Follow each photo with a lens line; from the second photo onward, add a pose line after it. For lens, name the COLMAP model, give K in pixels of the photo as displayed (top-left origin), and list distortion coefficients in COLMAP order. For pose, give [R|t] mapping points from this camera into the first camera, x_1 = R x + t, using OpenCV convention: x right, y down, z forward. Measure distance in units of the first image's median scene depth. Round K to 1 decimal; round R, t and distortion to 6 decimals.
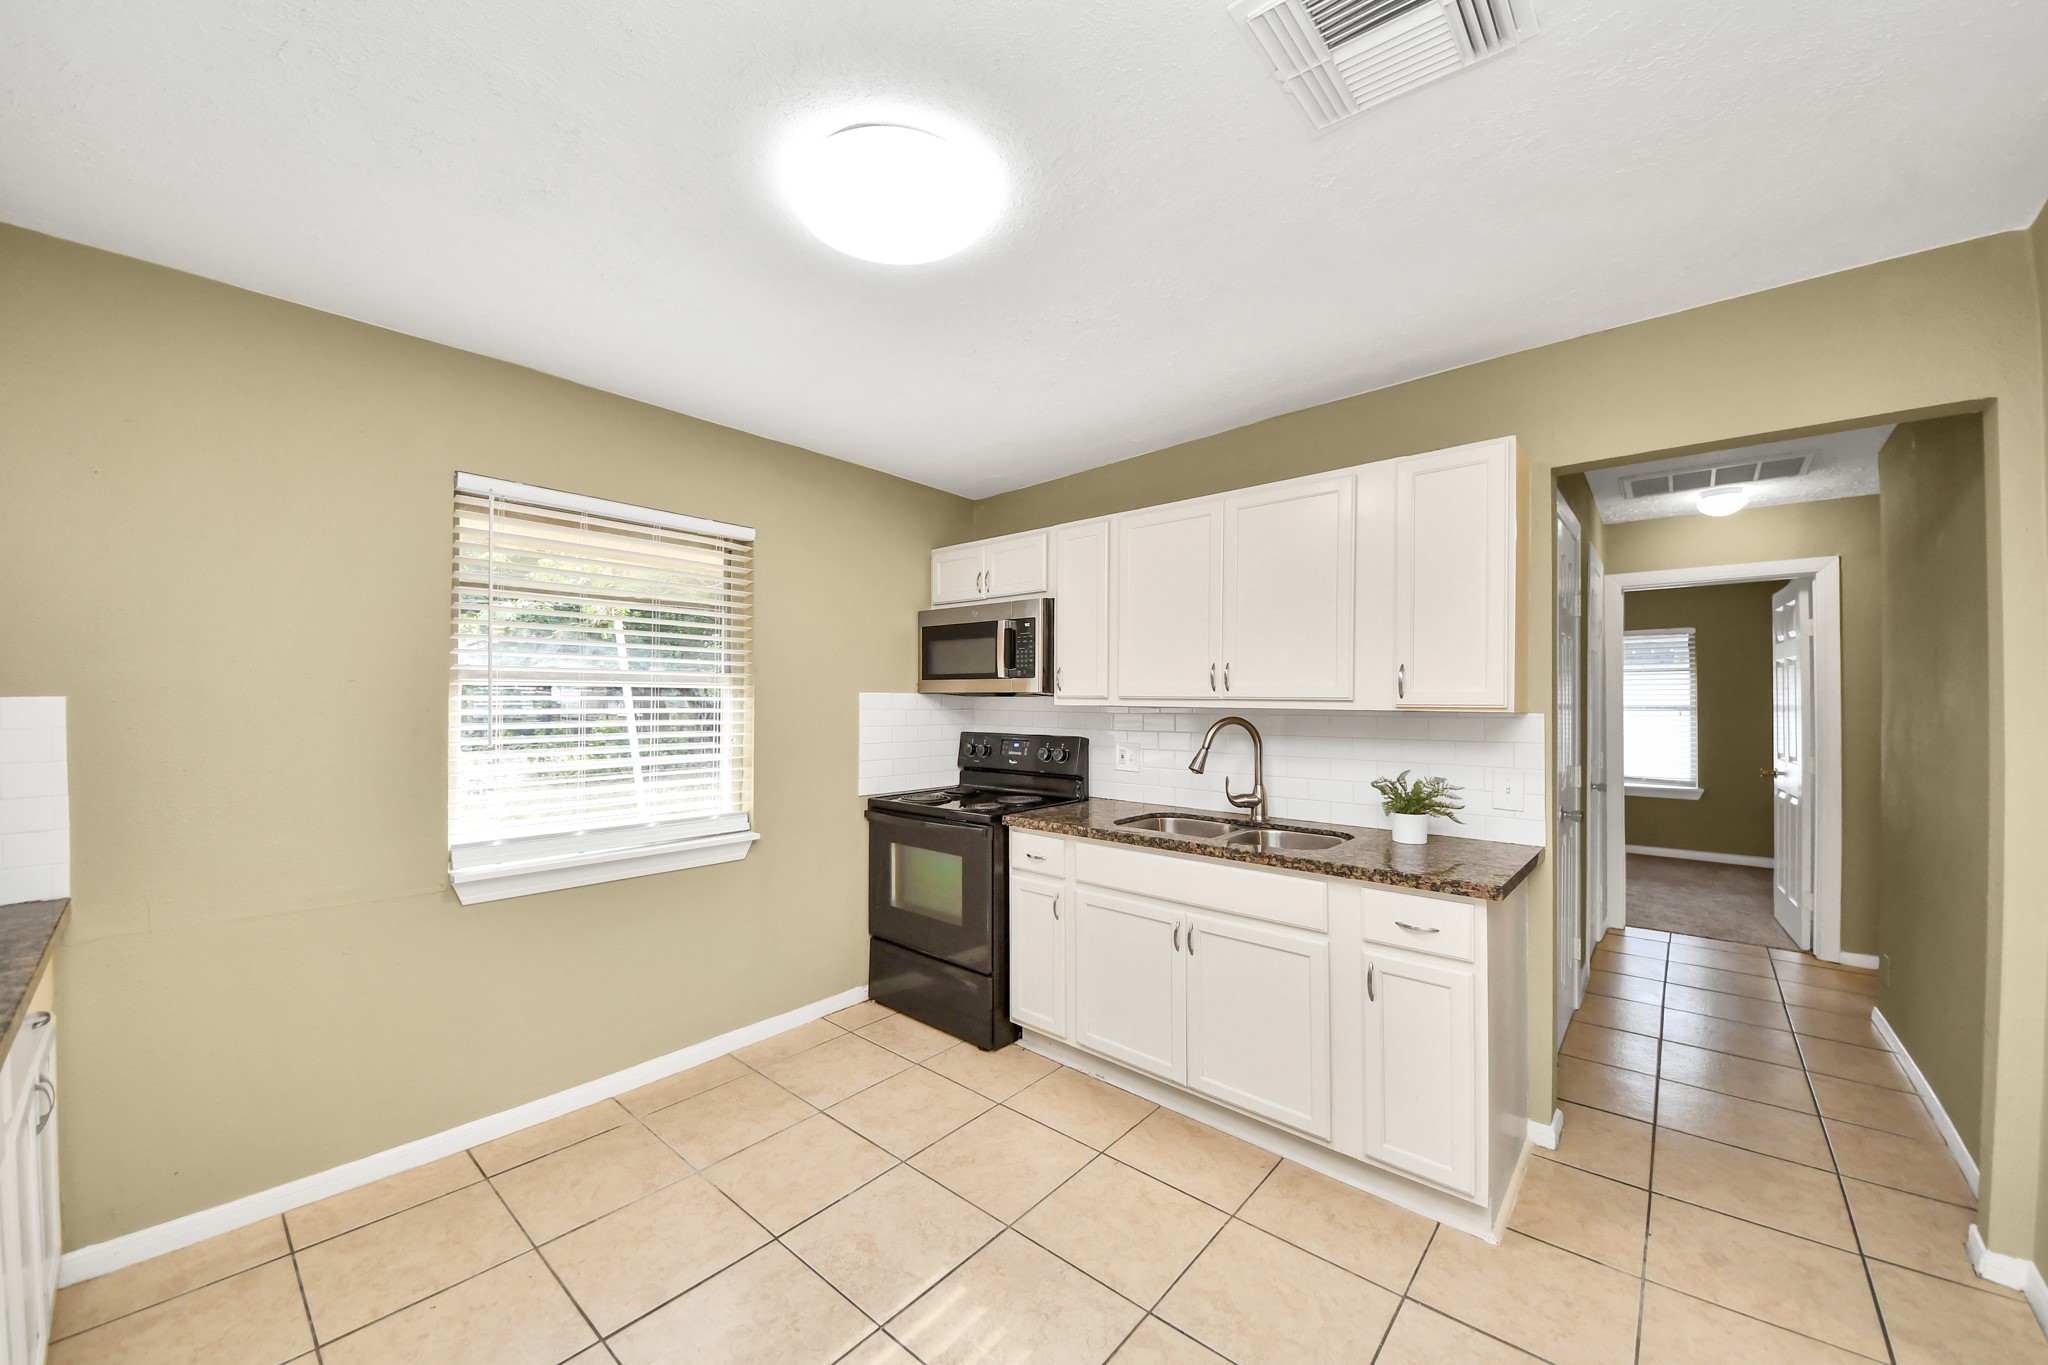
lens RADIAL K [[737.6, 0, 1030.4], [0, 737.6, 698.7], [0, 0, 1]] dist [0.038681, -0.028778]
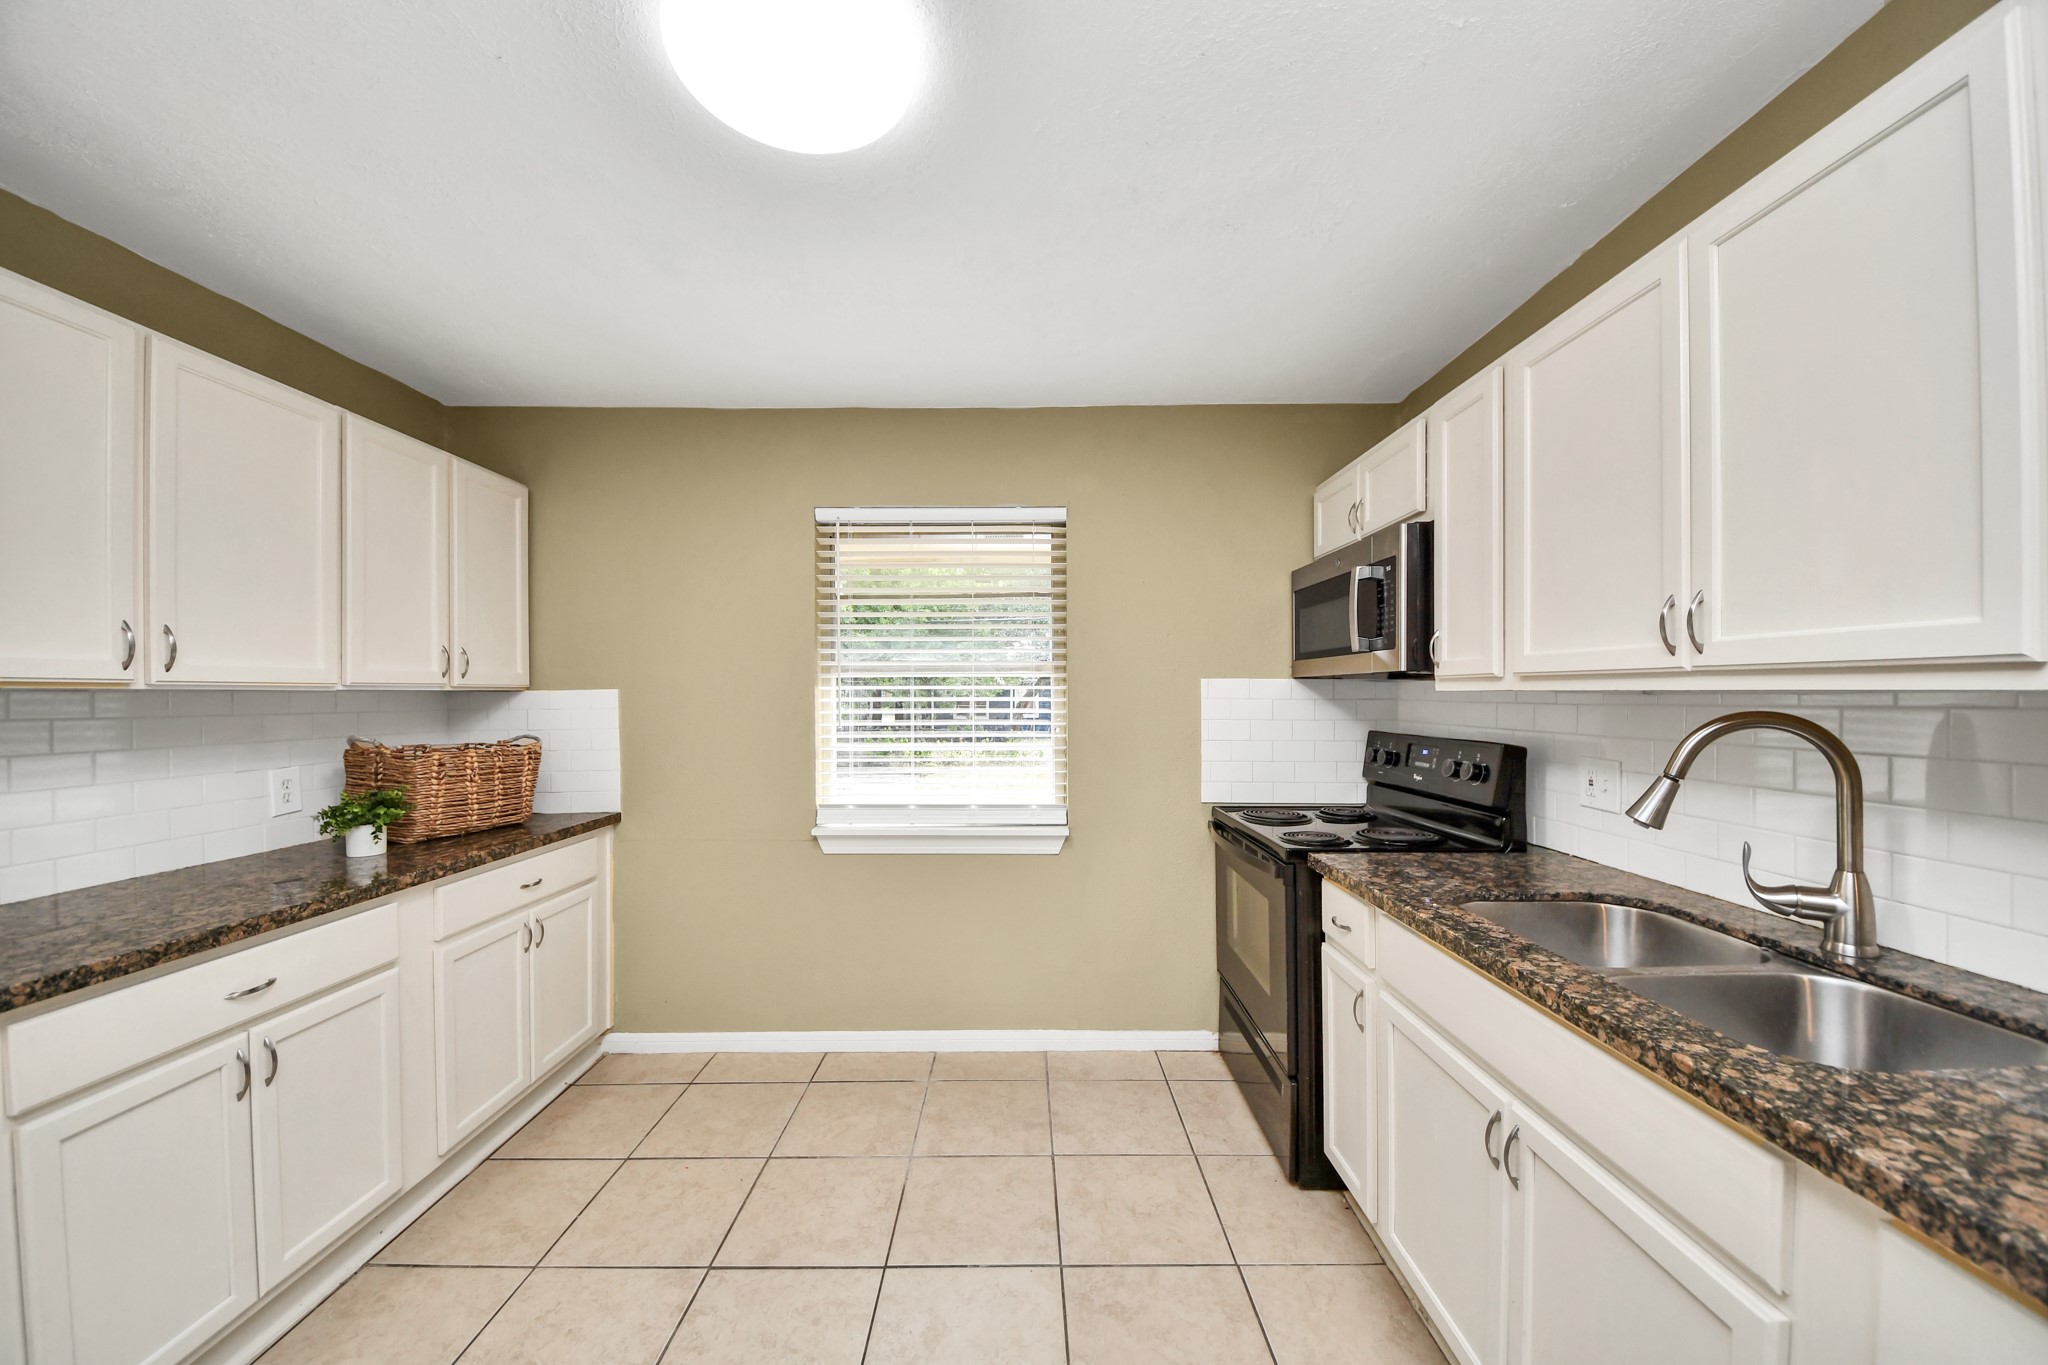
lens RADIAL K [[737.6, 0, 1030.4], [0, 737.6, 698.7], [0, 0, 1]] dist [0.038681, -0.028778]
pose [[0.652279, -0.002502, -0.757975, 0.308073], [0.008412, 0.999957, 0.003938, 0.010591], [0.757932, -0.008945, 0.652272, 0.345635]]
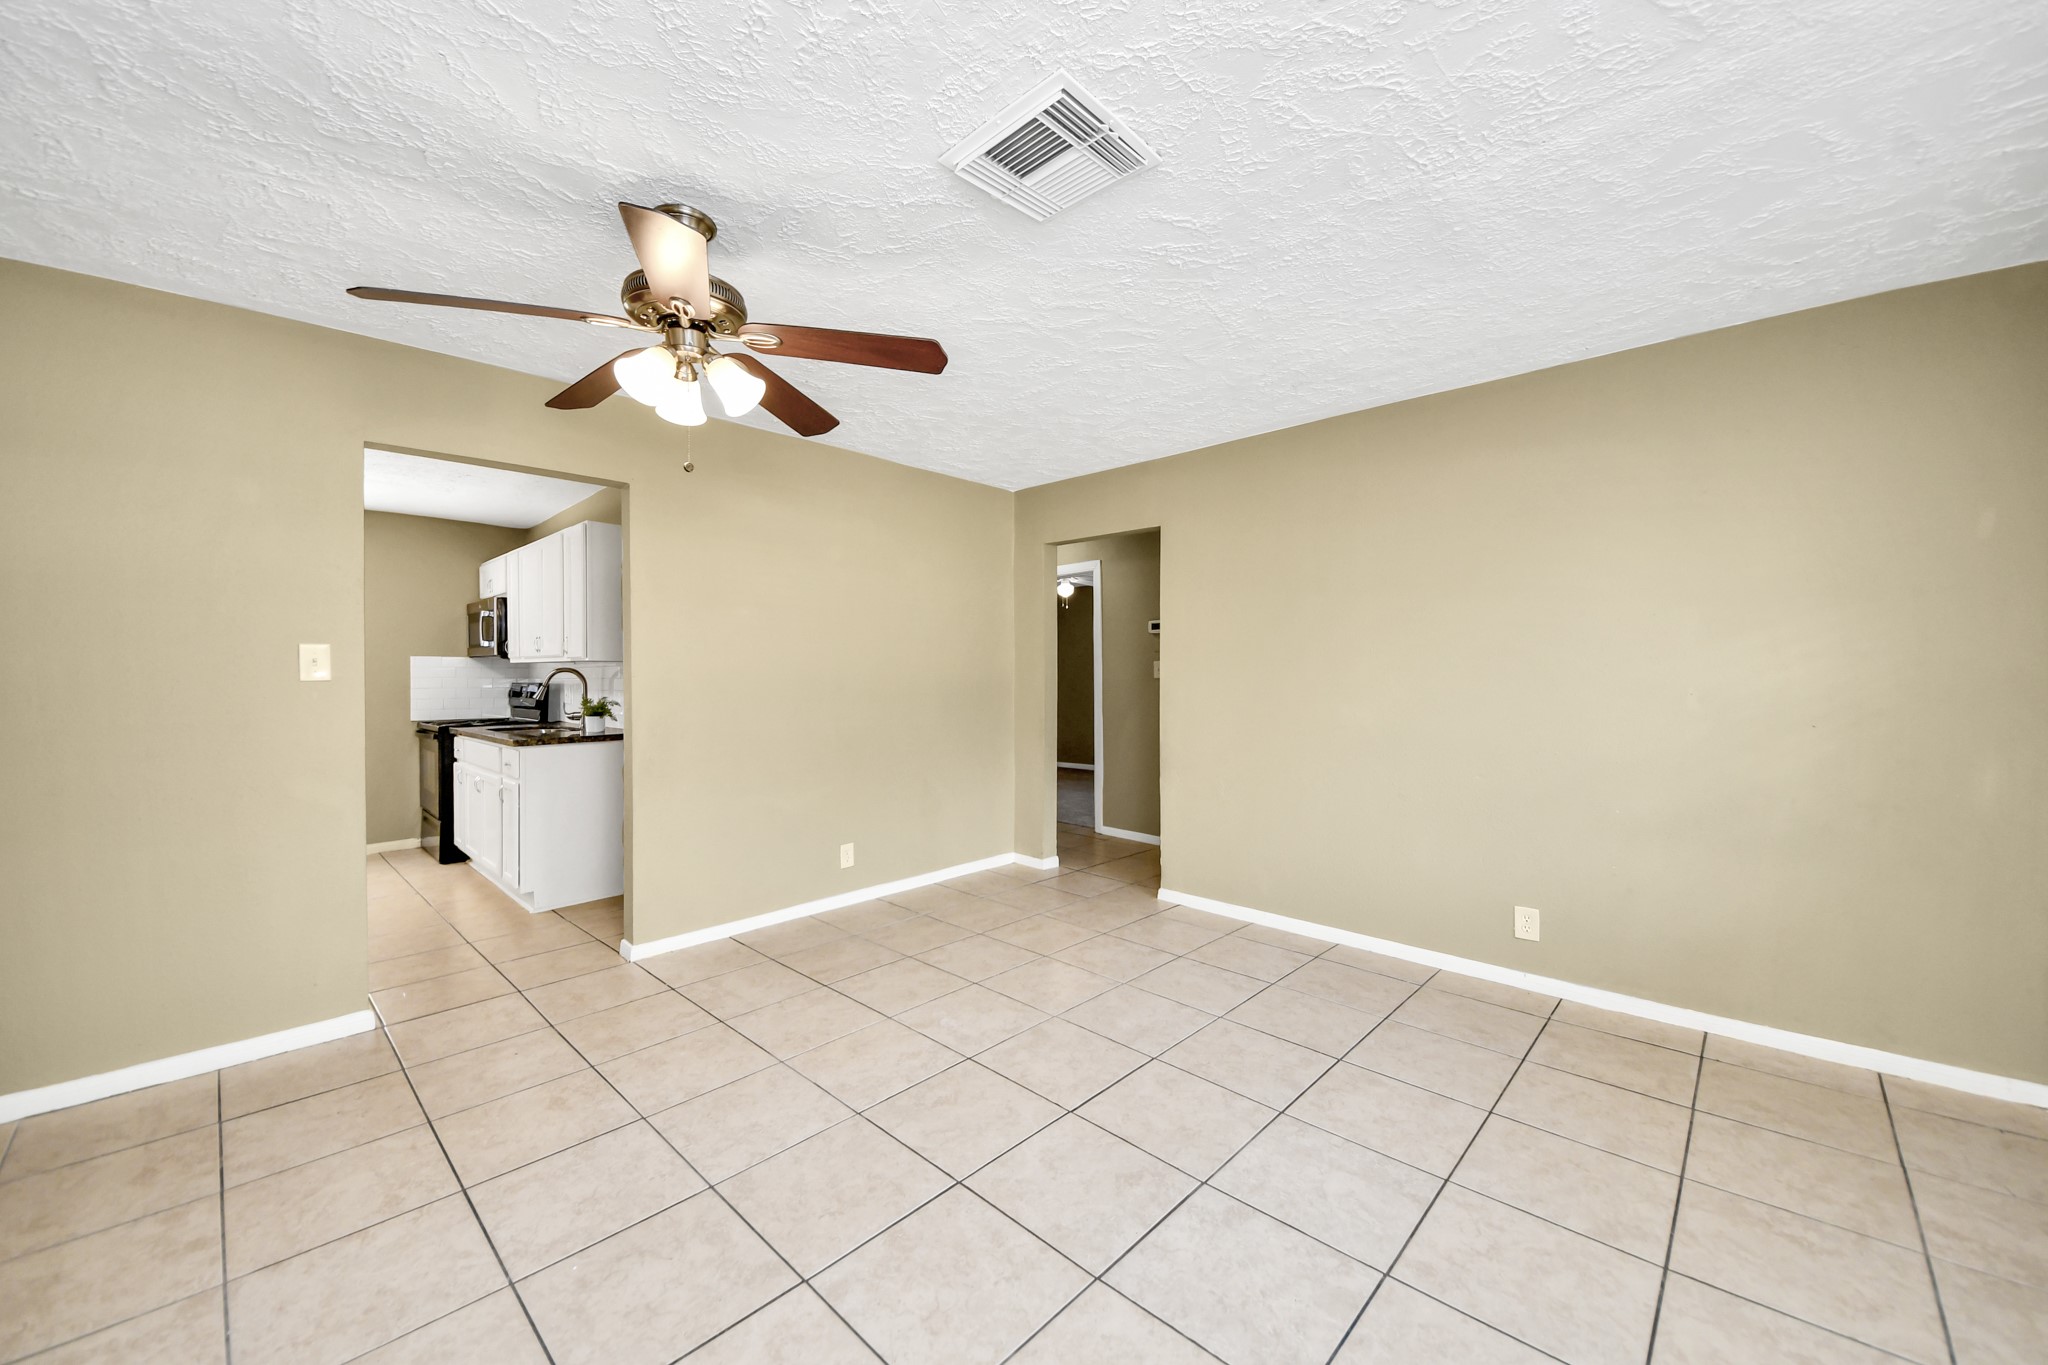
lens RADIAL K [[771.9, 0, 1019.0], [0, 771.9, 668.7], [0, 0, 1]] dist [0.057482, -0.037499]
pose [[0.997097, -0.011578, -0.075257, 1.361643], [0.012013, 0.999914, 0.005336, 0.027289], [0.075189, -0.006225, 0.997150, -0.681491]]
